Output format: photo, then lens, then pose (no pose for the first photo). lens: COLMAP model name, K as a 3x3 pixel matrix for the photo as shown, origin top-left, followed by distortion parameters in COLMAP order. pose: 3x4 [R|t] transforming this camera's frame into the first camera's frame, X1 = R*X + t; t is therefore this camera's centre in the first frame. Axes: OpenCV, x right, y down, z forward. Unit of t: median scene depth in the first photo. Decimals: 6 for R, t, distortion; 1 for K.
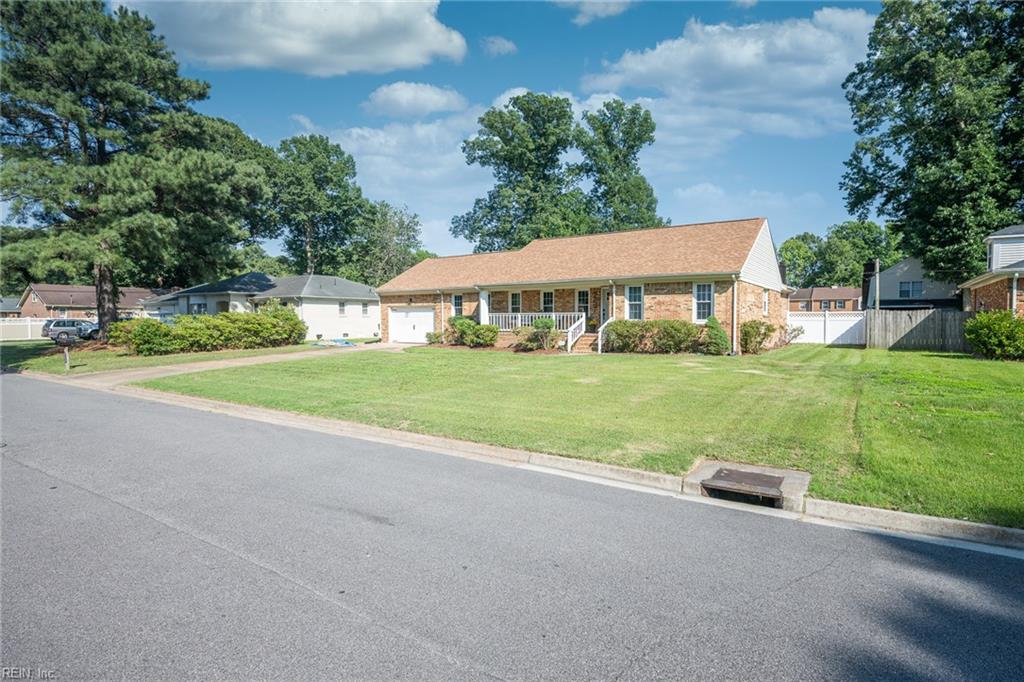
lens RADIAL K [[531.2, 0, 518.5], [0, 531.2, 351.1], [0, 0, 1]] dist [0.000101, 0.000207]
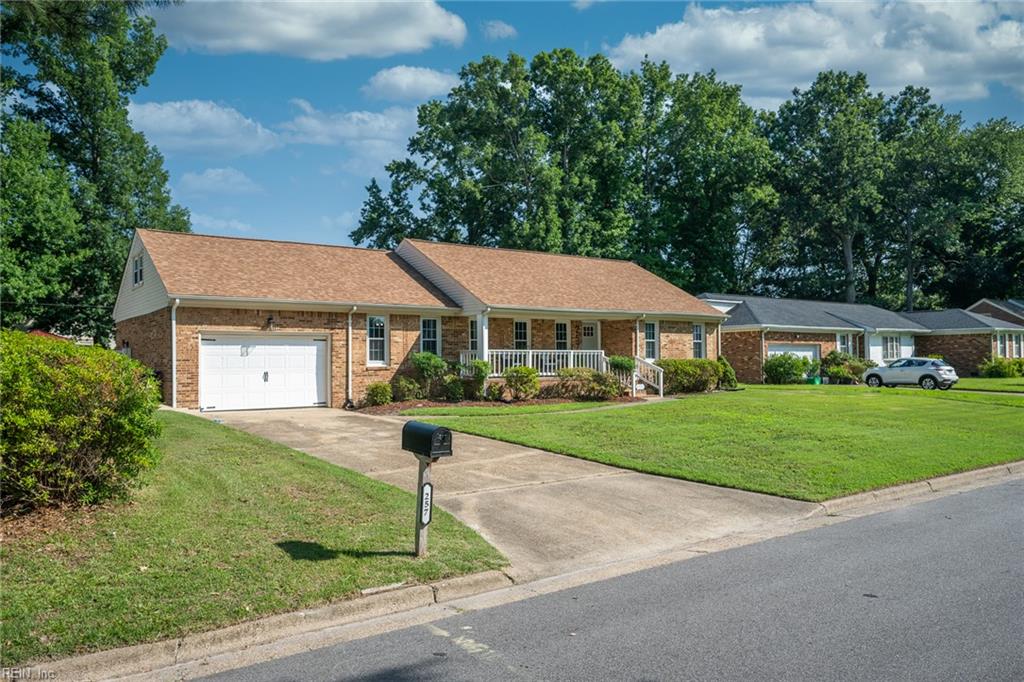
lens RADIAL K [[741.2, 0, 518.5], [0, 741.2, 336.6], [0, 0, 1]] dist [-0.004361, 0.002143]
pose [[0.346097, 0.027621, 0.937792, -0.951859], [0.060488, 0.996830, -0.051684, -0.039958], [-0.936247, 0.074612, 0.343329, 0.685102]]
